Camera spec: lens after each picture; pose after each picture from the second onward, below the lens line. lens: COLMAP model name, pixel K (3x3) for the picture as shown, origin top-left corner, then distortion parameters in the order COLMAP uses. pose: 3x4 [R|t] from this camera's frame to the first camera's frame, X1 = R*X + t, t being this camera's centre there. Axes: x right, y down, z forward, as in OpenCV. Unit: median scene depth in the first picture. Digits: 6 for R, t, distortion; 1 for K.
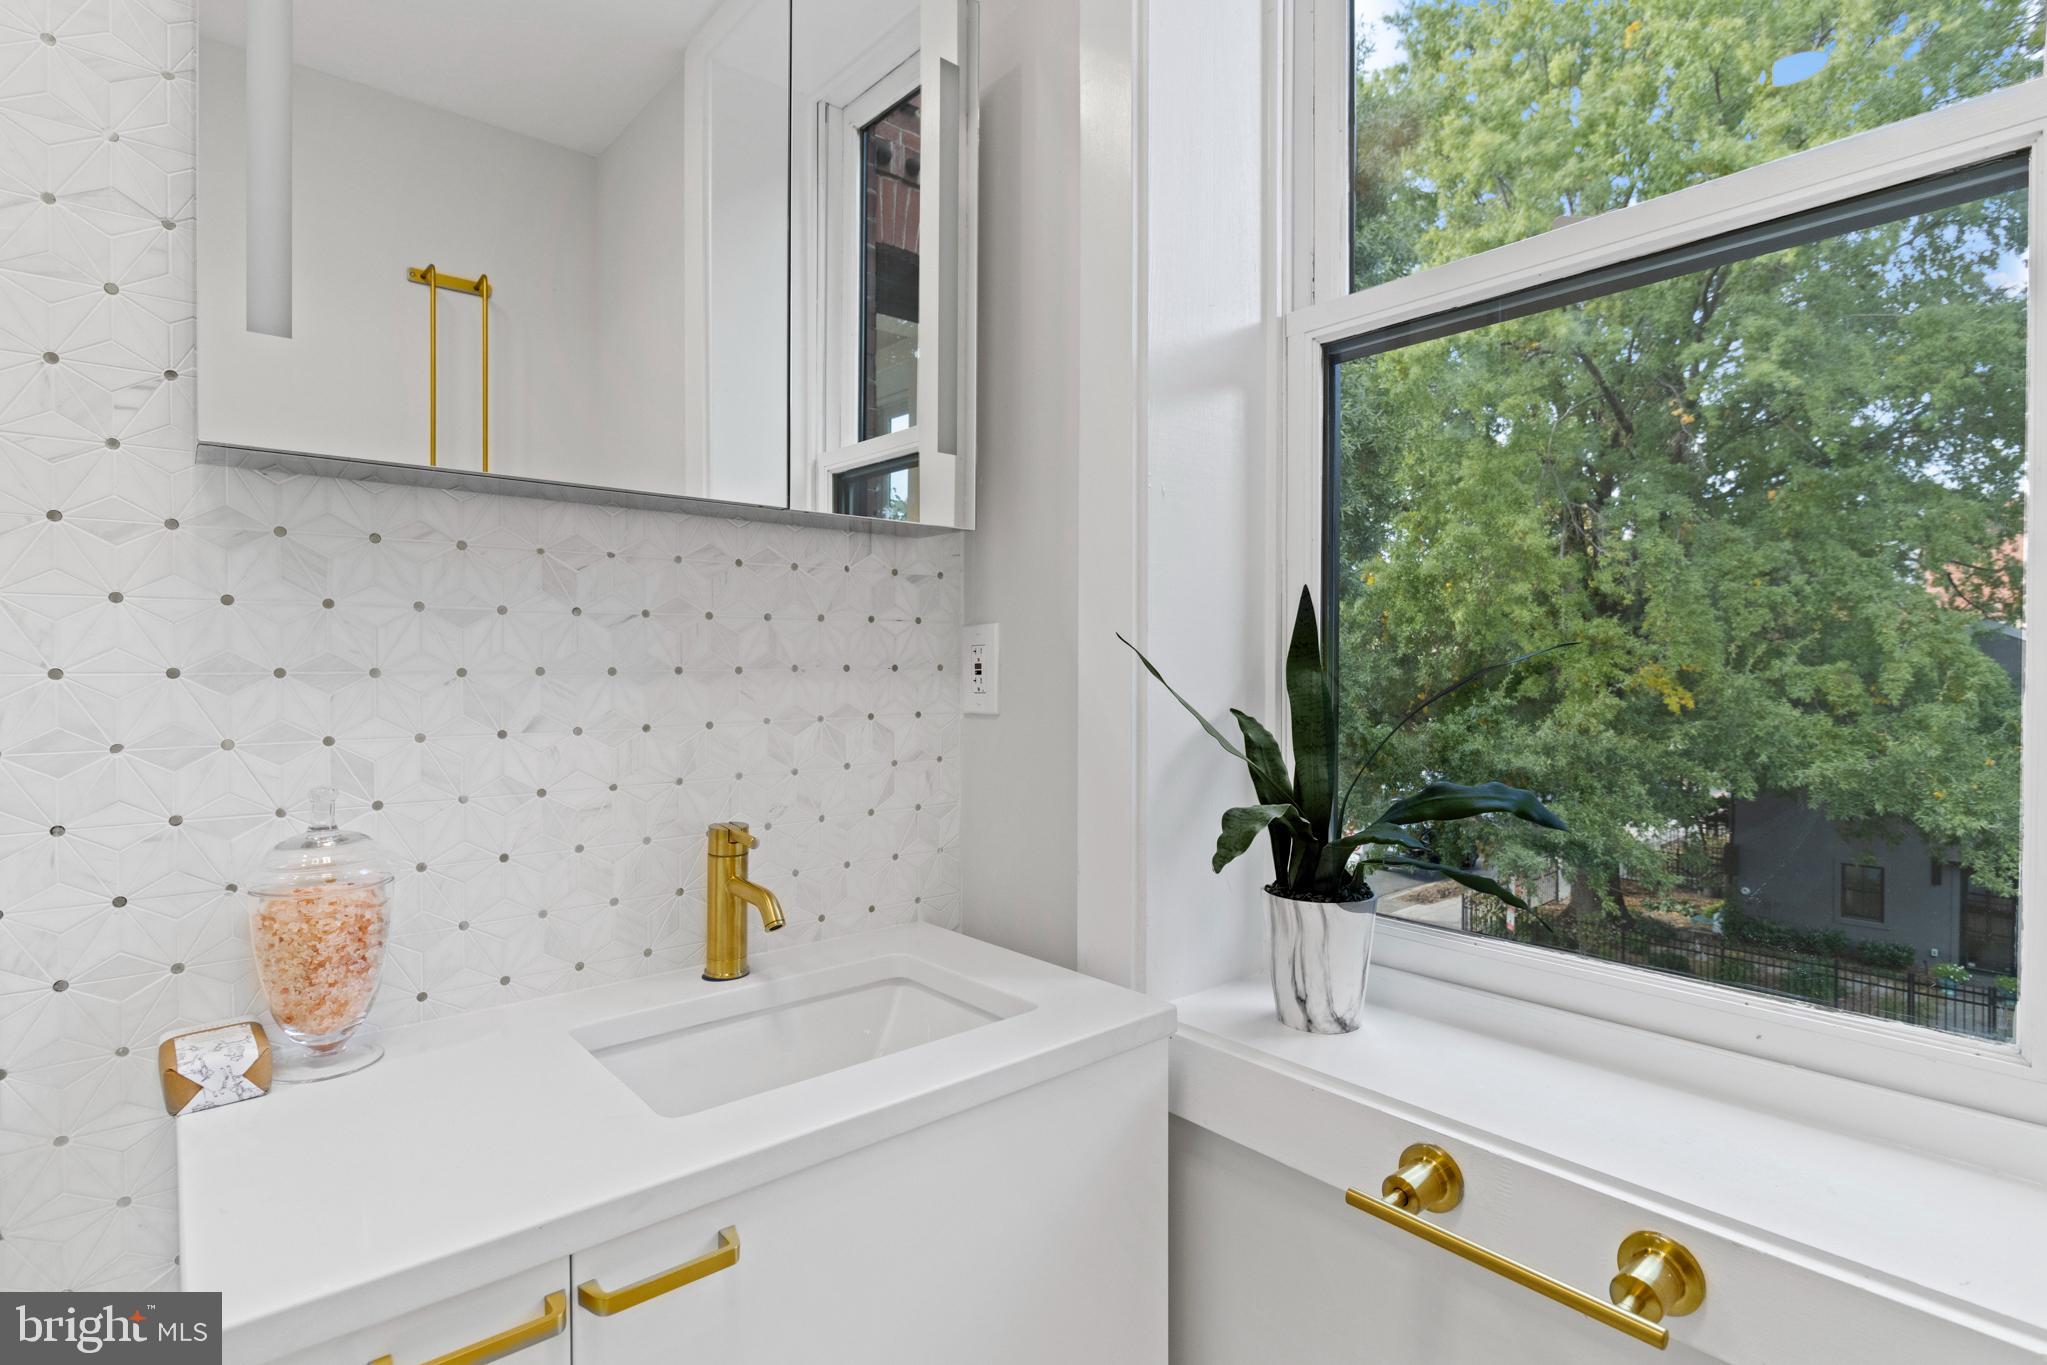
lens RADIAL K [[1022.7, 0, 1023.0], [0, 1022.7, 676.4], [0, 0, 1]] dist [-0.000612, -0.000115]
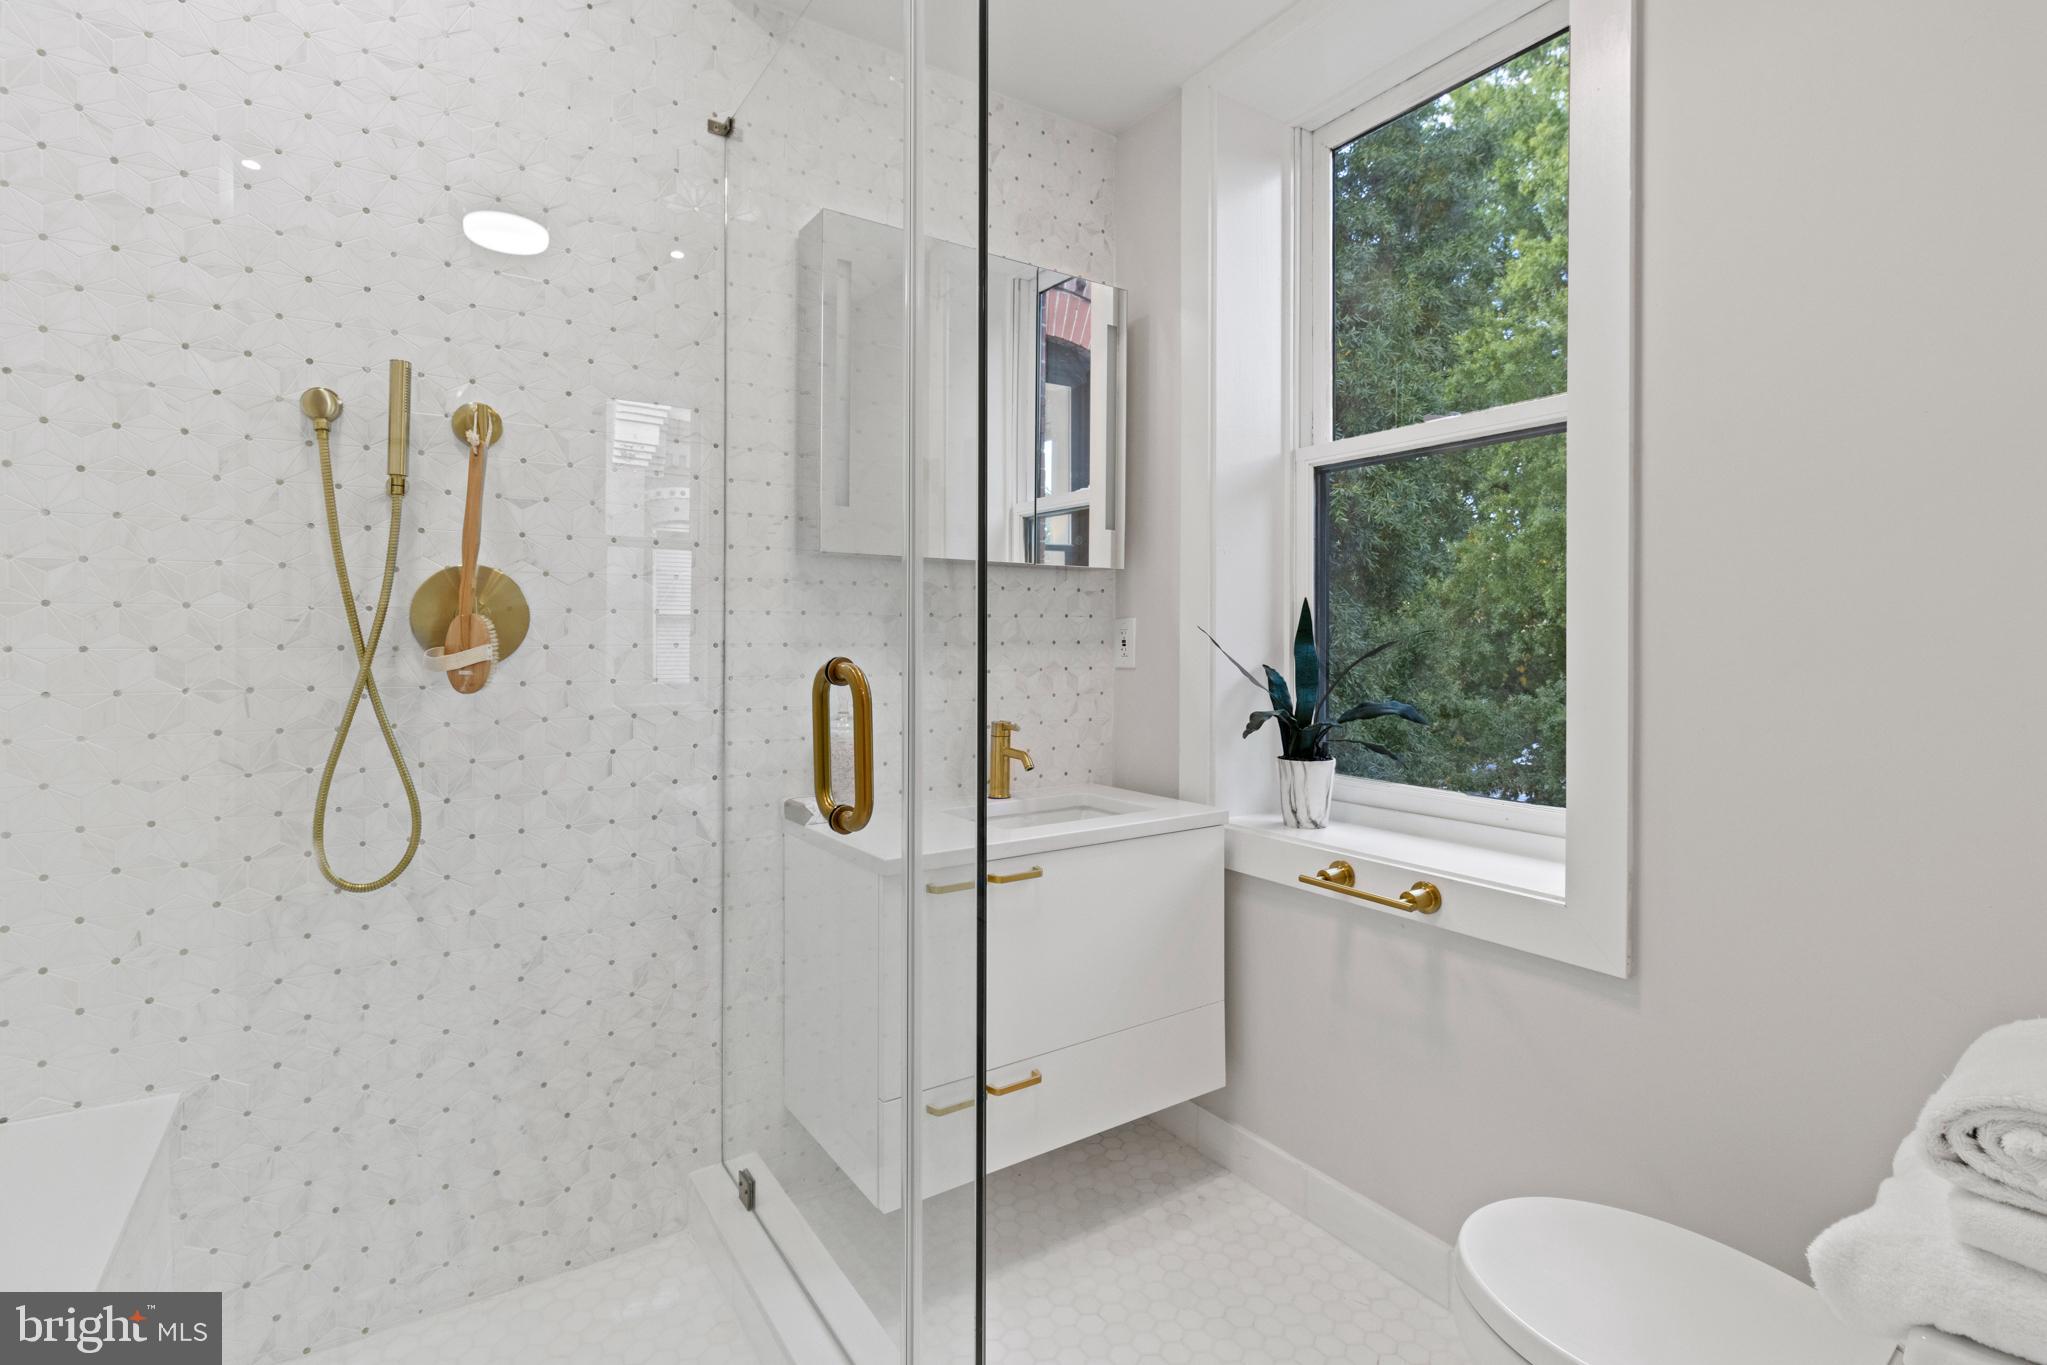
lens RADIAL K [[954.2, 0, 1017.3], [0, 954.2, 648.9], [0, 0, 1]] dist [0.007318, -0.000121]
pose [[0.992781, 0.002944, -0.119908, -0.032982], [-0.003070, 0.999995, -0.000865, 0.005852], [0.119905, 0.001226, 0.992785, -0.793387]]
